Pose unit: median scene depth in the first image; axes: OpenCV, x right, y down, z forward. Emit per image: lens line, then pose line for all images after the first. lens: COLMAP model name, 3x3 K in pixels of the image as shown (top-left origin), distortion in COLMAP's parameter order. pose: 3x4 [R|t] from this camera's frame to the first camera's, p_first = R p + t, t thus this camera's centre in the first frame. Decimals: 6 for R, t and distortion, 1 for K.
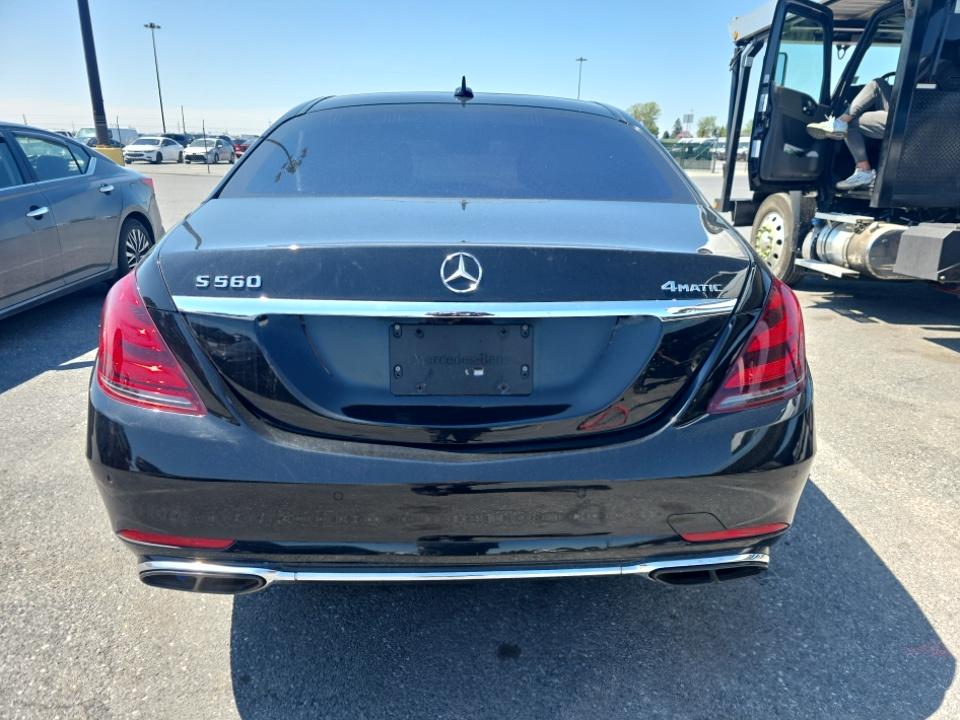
lens RADIAL K [[644.1, 0, 480.0], [0, 644.1, 360.0], [0, 0, 1]] dist [0.020828, -0.004930]
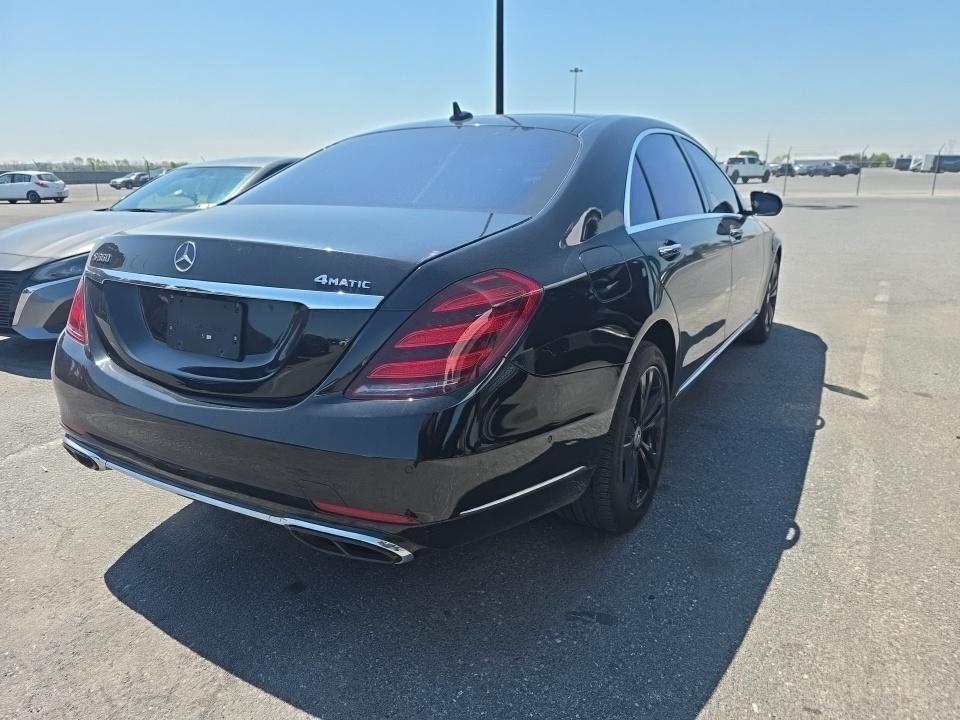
lens RADIAL K [[644.1, 0, 480.0], [0, 644.1, 360.0], [0, 0, 1]] dist [0.020828, -0.004930]
pose [[0.825337, 0.121256, -0.551467, 1.138128], [-0.140455, 0.990059, 0.007486, -0.020263], [0.546892, 0.071278, 0.834163, 0.207718]]
